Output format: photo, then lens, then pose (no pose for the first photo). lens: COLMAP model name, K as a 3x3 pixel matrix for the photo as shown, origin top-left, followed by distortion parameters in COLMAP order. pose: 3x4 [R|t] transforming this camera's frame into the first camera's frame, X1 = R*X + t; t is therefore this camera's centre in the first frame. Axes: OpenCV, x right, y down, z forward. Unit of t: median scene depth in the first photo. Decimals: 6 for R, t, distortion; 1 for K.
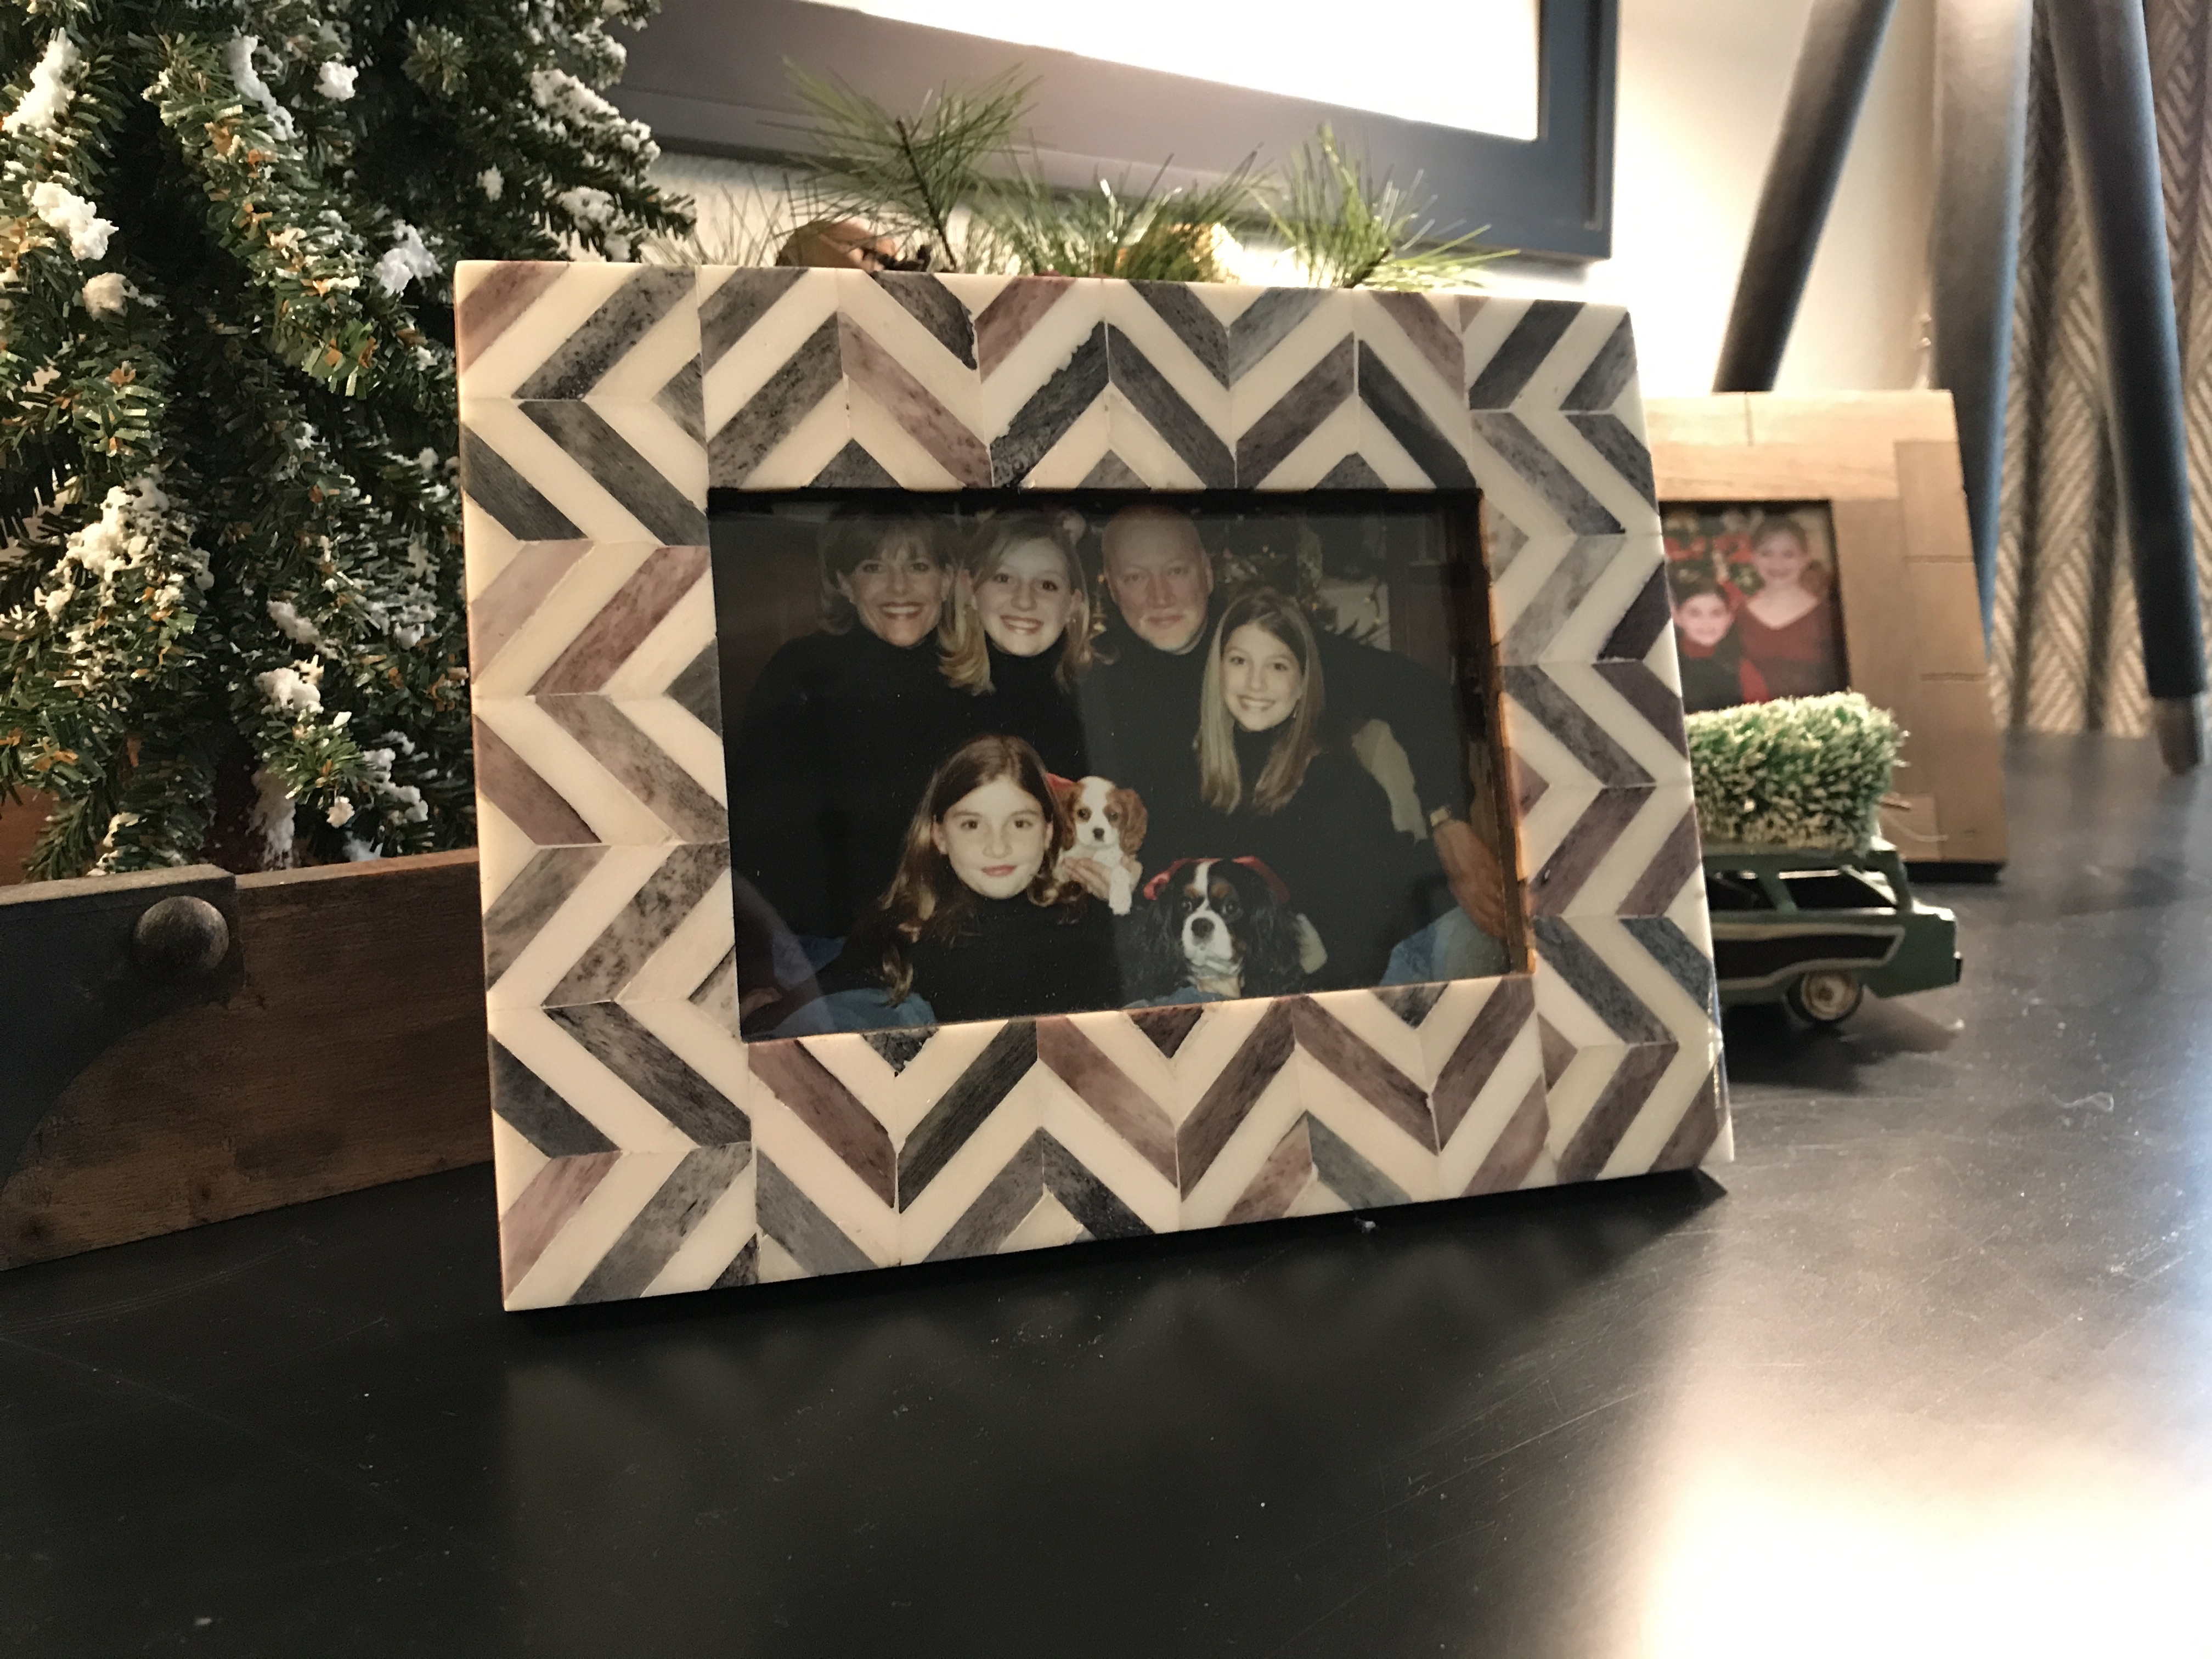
lens RADIAL K [[1794.7, 0, 1104.8], [0, 1794.7, 823.4], [0, 0, 1]] dist [-0.010113, -0.010277]
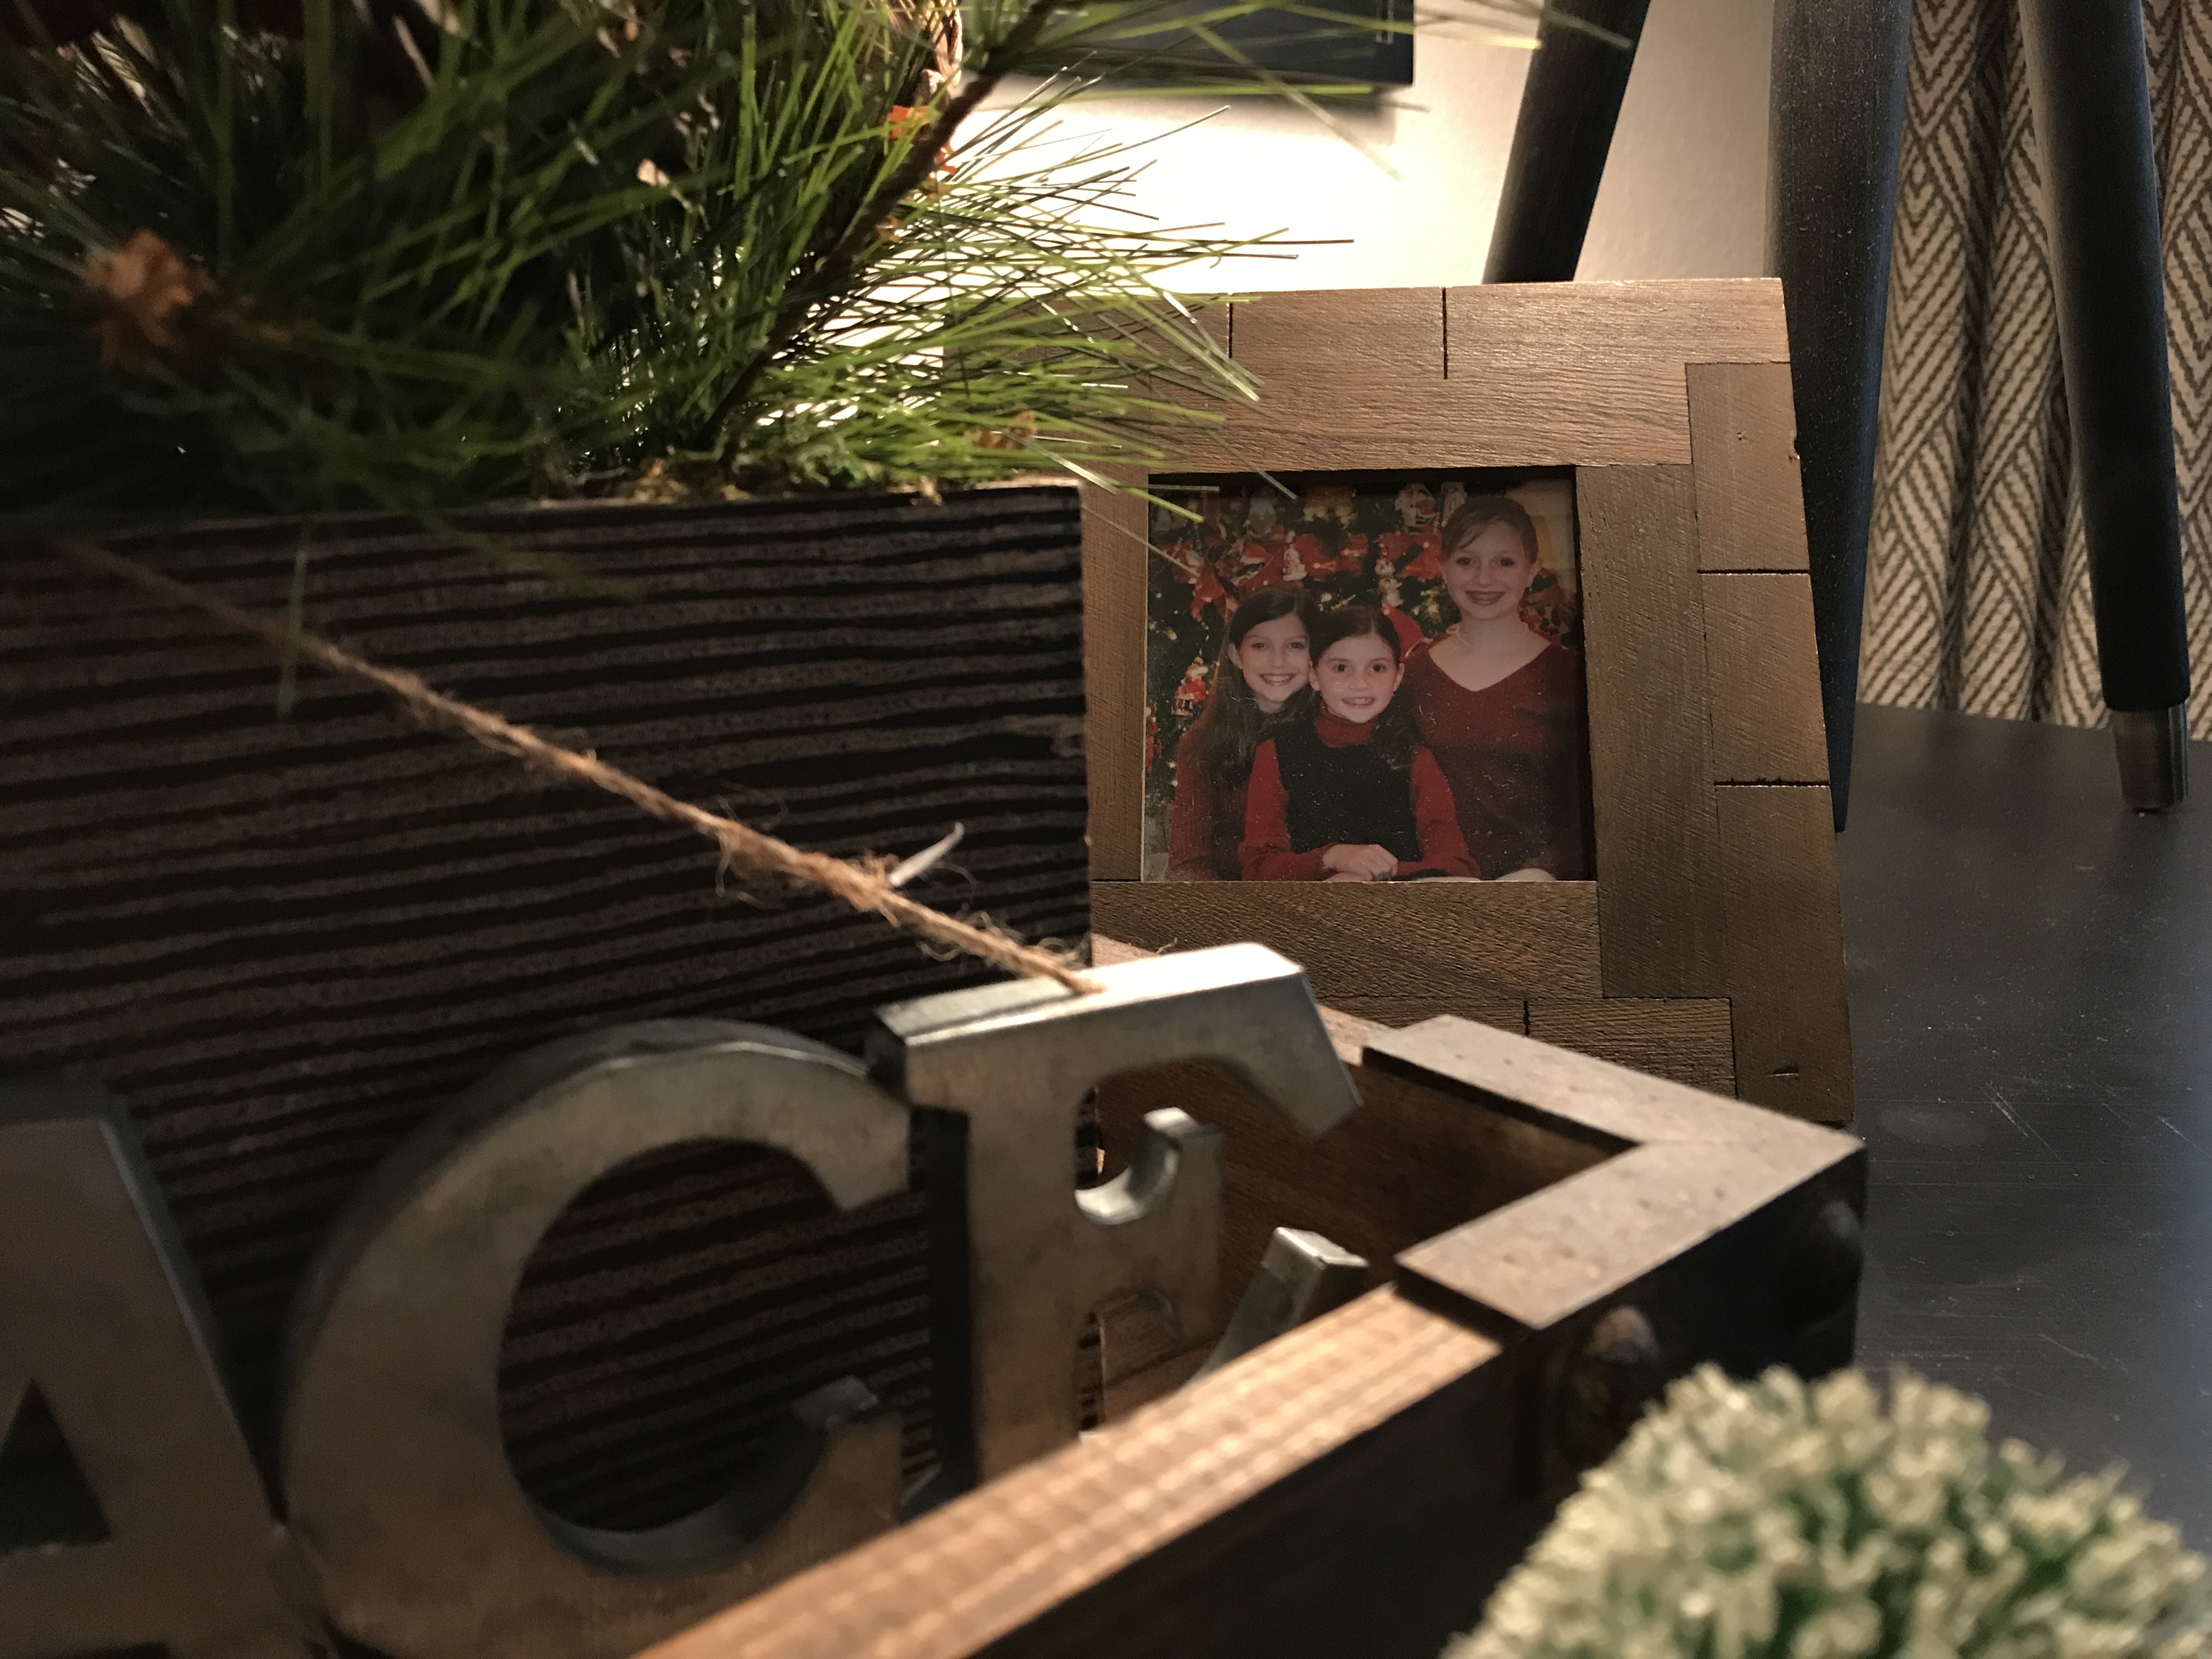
lens RADIAL K [[1794.7, 0, 1106.3], [0, 1794.7, 835.9], [0, 0, 1]] dist [-0.010113, -0.010277]
pose [[0.999652, -0.019357, 0.017930, 0.237637], [0.017928, 0.996890, 0.076735, -0.107791], [-0.019360, -0.076387, 0.996890, 0.406894]]
